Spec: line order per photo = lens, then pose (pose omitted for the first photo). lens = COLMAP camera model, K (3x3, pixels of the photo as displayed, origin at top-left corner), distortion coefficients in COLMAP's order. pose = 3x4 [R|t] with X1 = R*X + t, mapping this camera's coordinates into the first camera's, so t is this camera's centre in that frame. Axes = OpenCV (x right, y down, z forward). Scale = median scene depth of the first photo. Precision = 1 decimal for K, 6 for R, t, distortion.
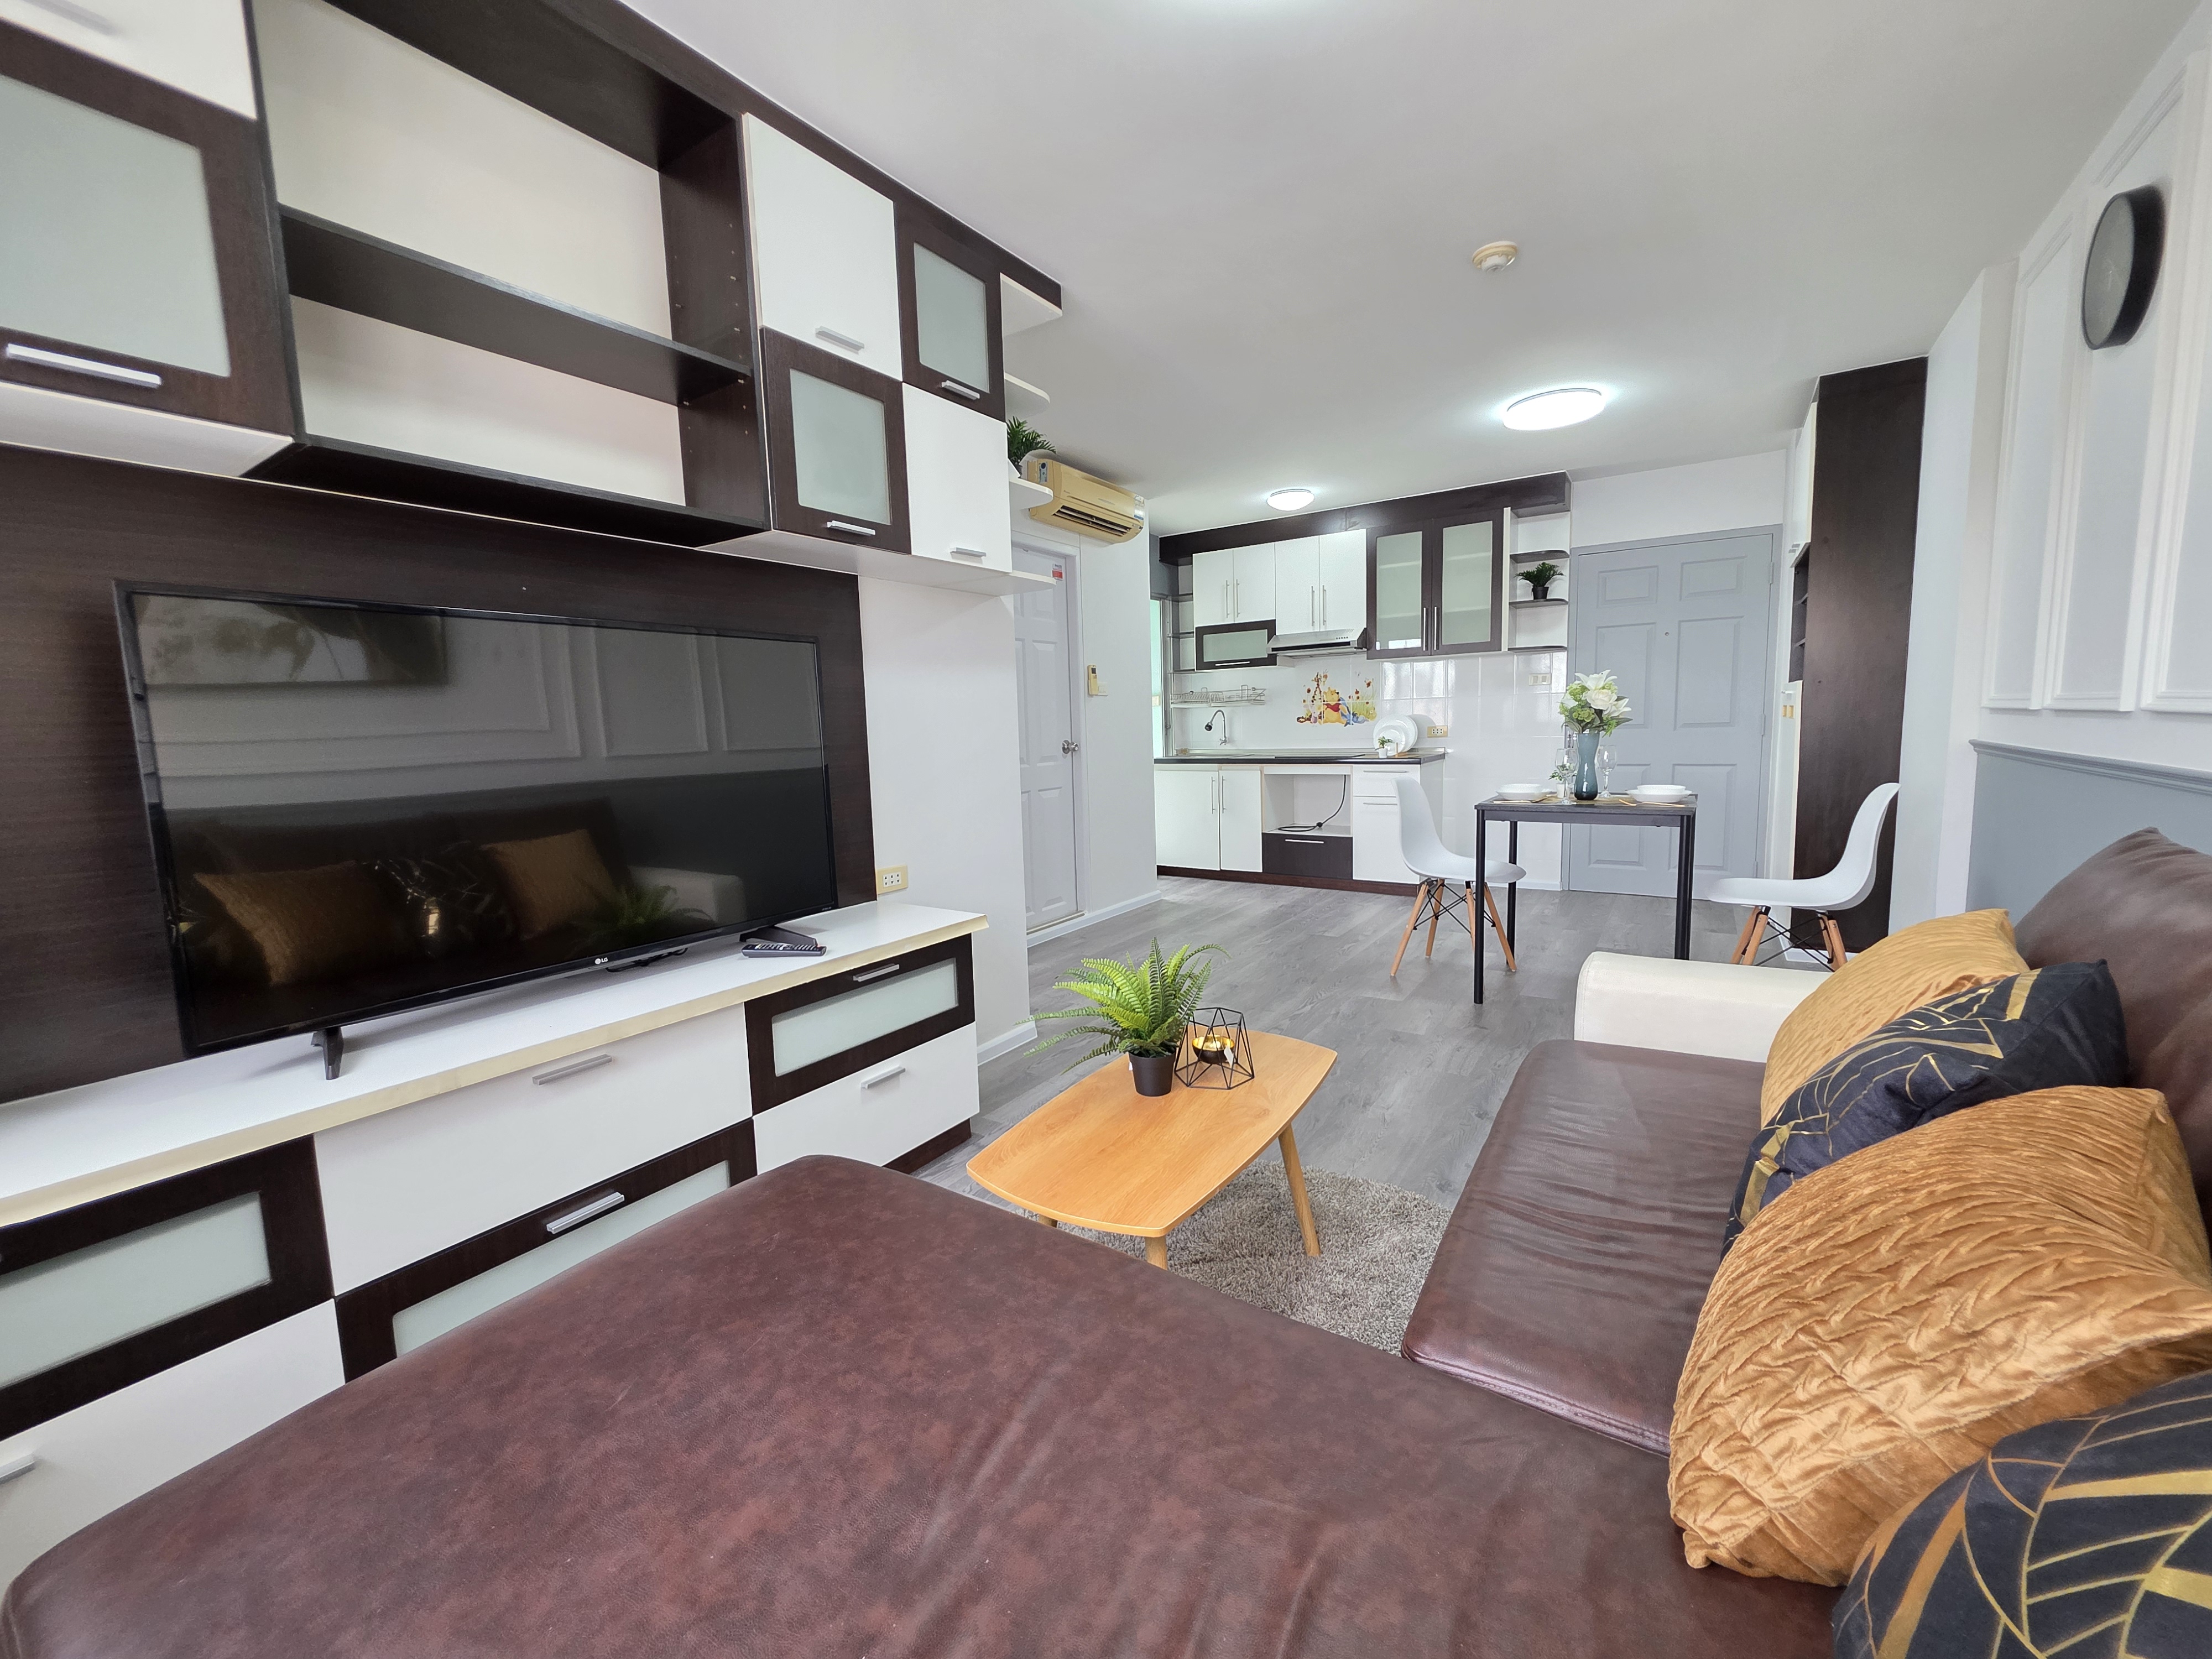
lens RADIAL K [[878.2, 0, 1106.0], [0, 878.2, 829.5], [0, 0, 1]] dist [0.000633, 0.000560]
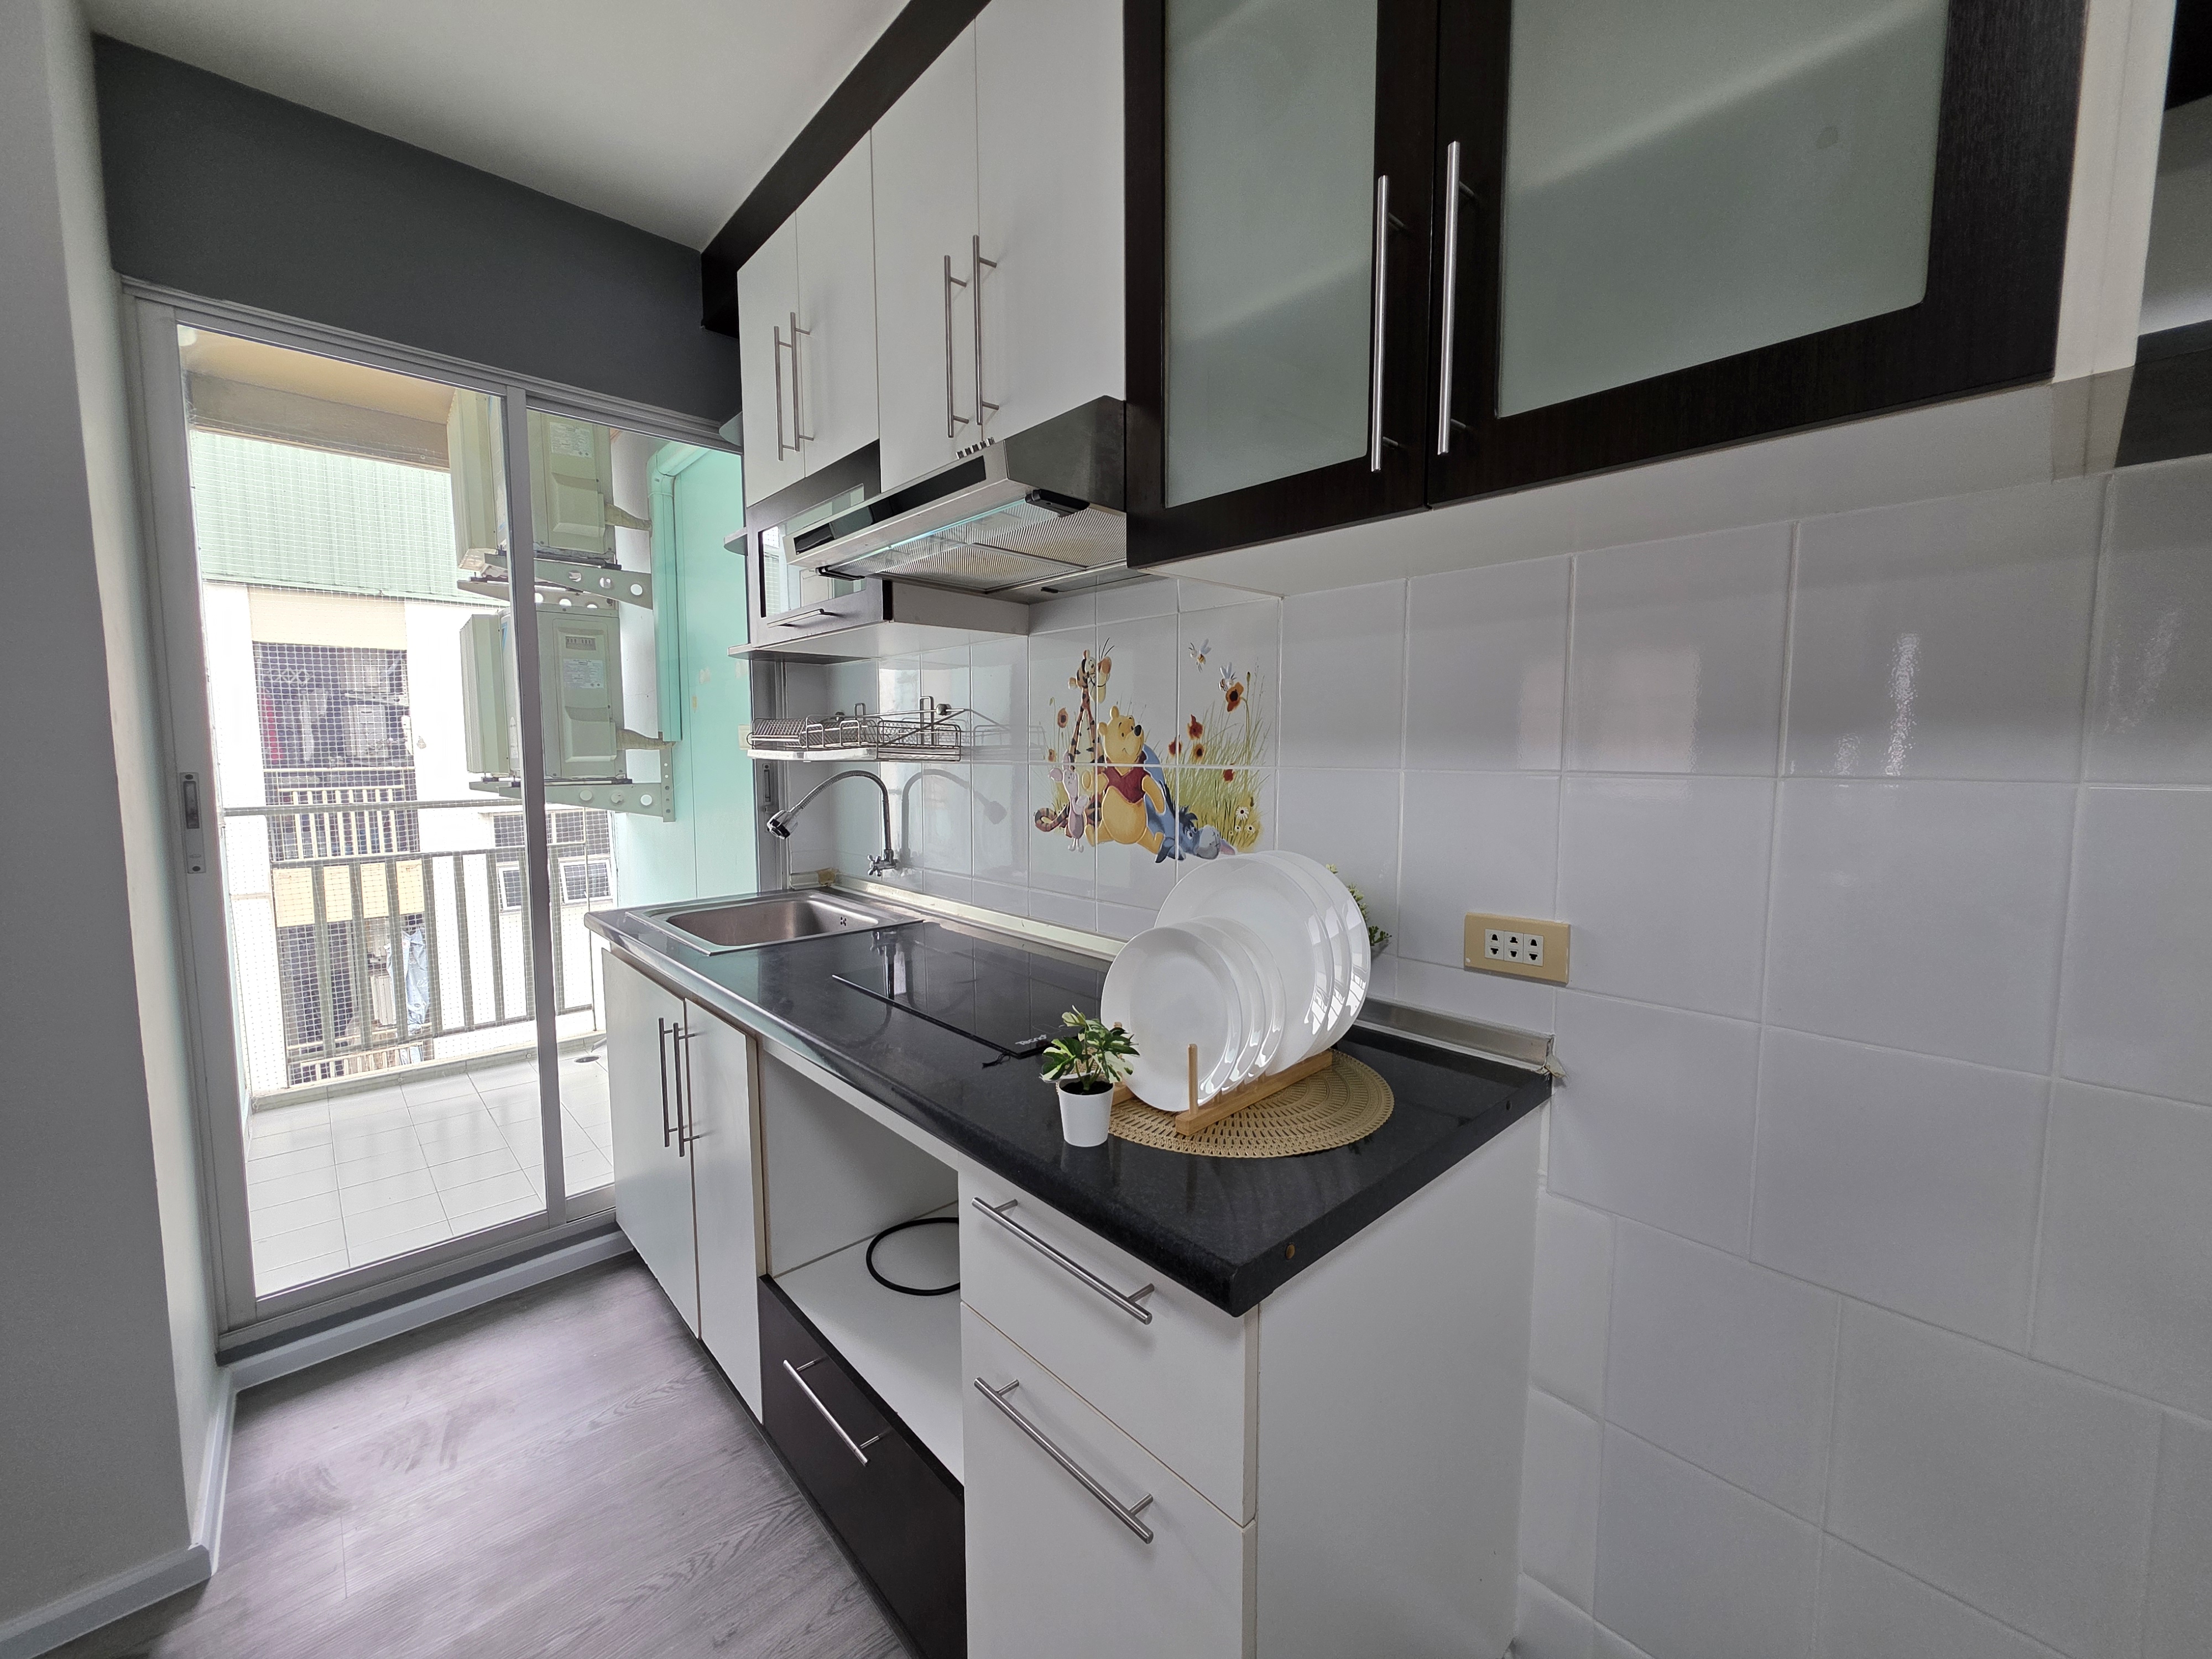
lens RADIAL K [[878.2, 0, 1106.0], [0, 878.2, 829.5], [0, 0, 1]] dist [0.000633, 0.000560]
pose [[0.972277, 0.045758, -0.229312, 0.341722], [-0.051609, 0.998475, -0.019581, -0.131536], [0.228067, 0.030873, 0.973156, 0.815022]]
